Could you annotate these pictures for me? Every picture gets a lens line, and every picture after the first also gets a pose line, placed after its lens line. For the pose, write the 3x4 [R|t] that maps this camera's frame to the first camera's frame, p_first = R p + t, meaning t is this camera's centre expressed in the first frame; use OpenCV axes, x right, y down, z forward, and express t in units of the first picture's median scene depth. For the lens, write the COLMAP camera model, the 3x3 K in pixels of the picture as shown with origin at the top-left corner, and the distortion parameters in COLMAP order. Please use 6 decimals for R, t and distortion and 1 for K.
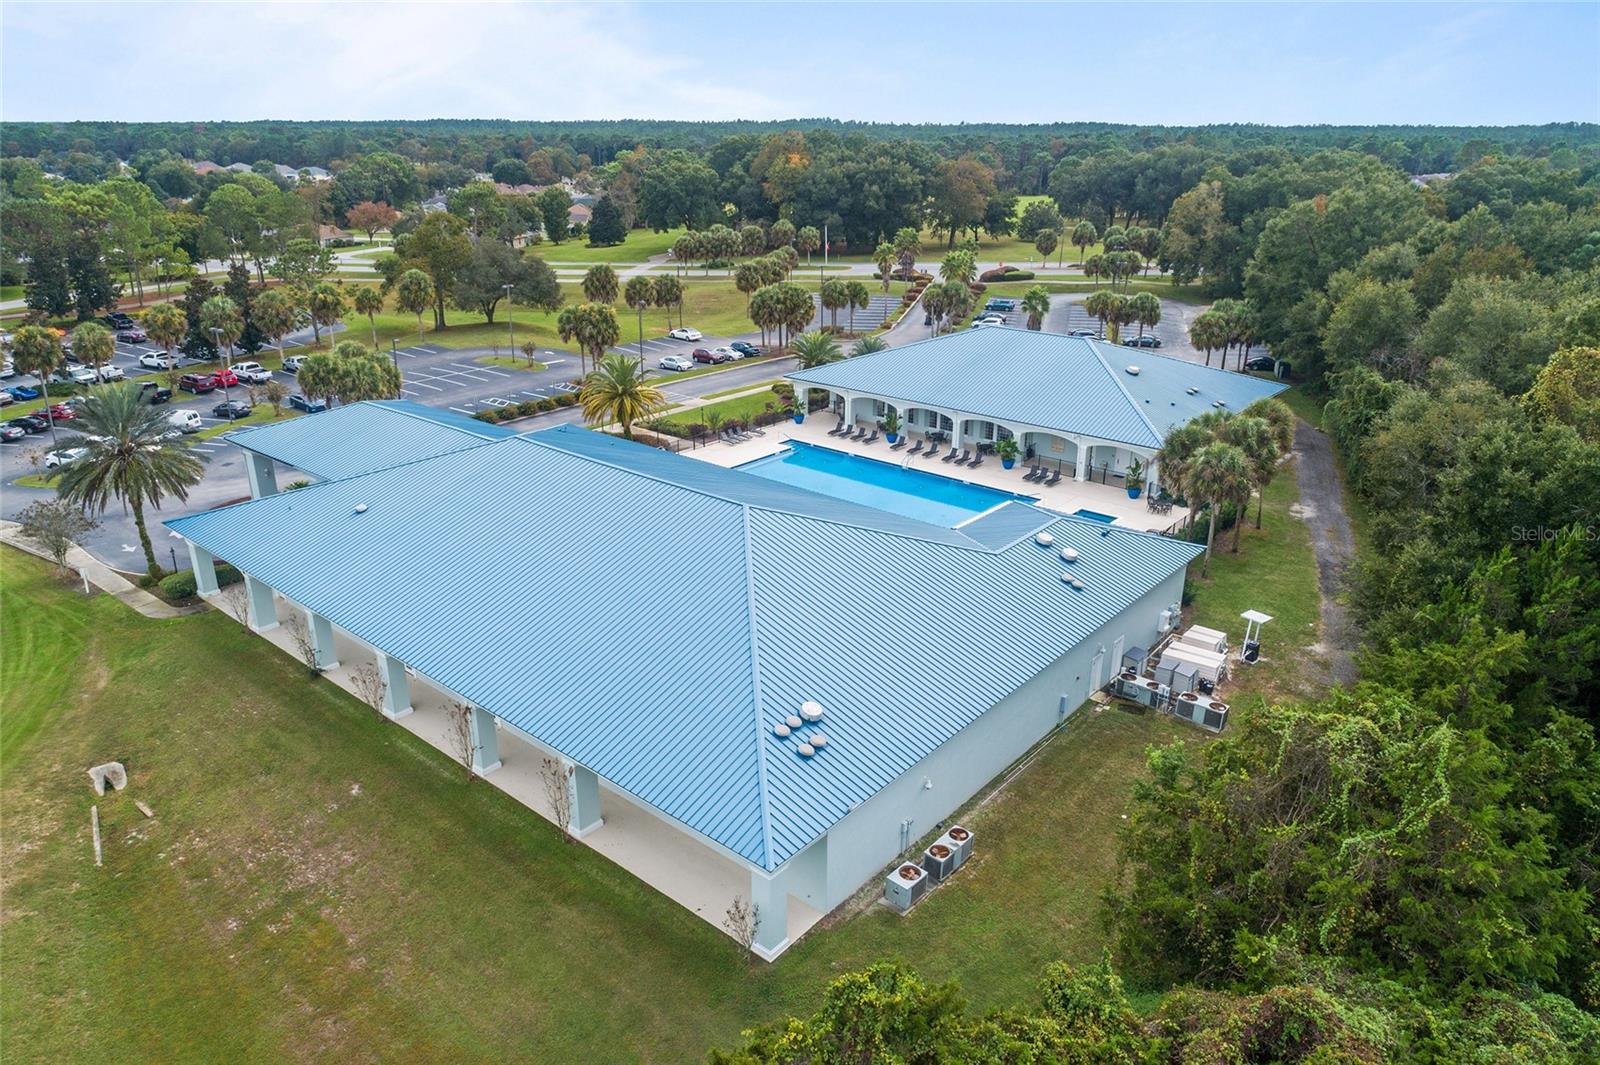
lens RADIAL K [[1072.1, 0, 802.6], [0, 1072.1, 531.5], [0, 0, 1]] dist [-0.010228, 0.014459]
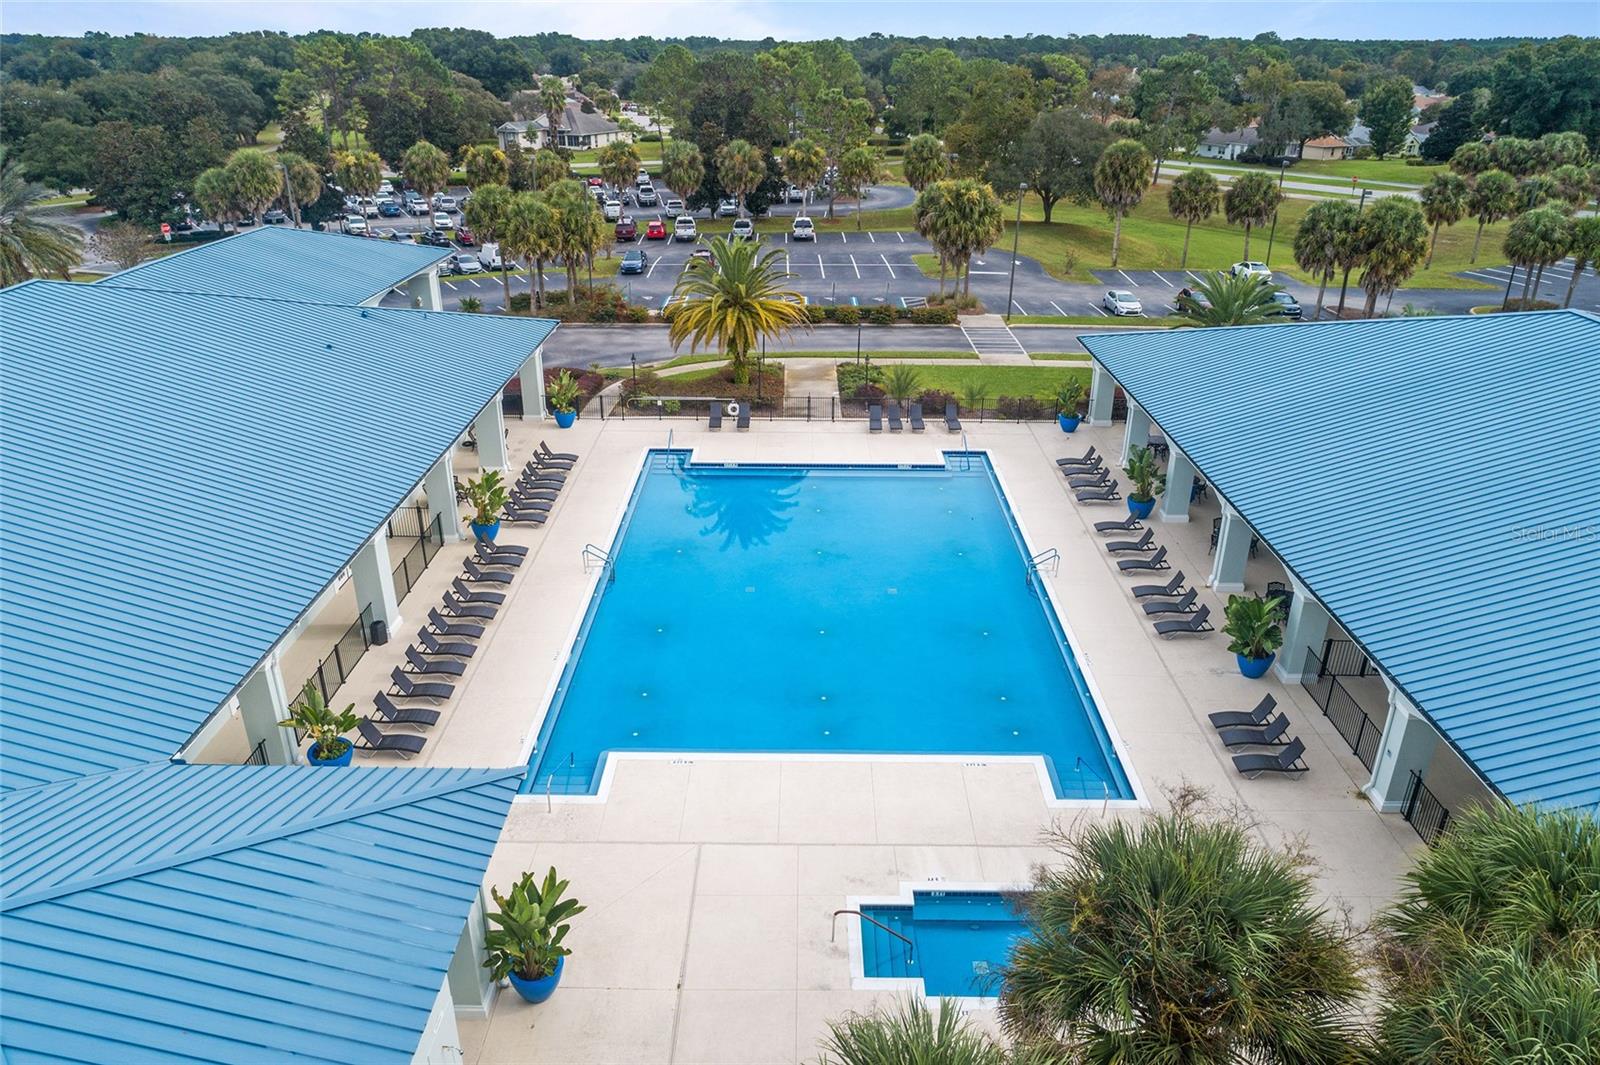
lens RADIAL K [[1072.1, 0, 800.2], [0, 1072.1, 532.9], [0, 0, 1]] dist [-0.010228, 0.014459]
pose [[0.653564, 0.314464, -0.688453, 0.188108], [-0.270488, 0.946576, 0.175586, -0.072720], [0.706888, 0.071461, 0.703706, 0.356995]]
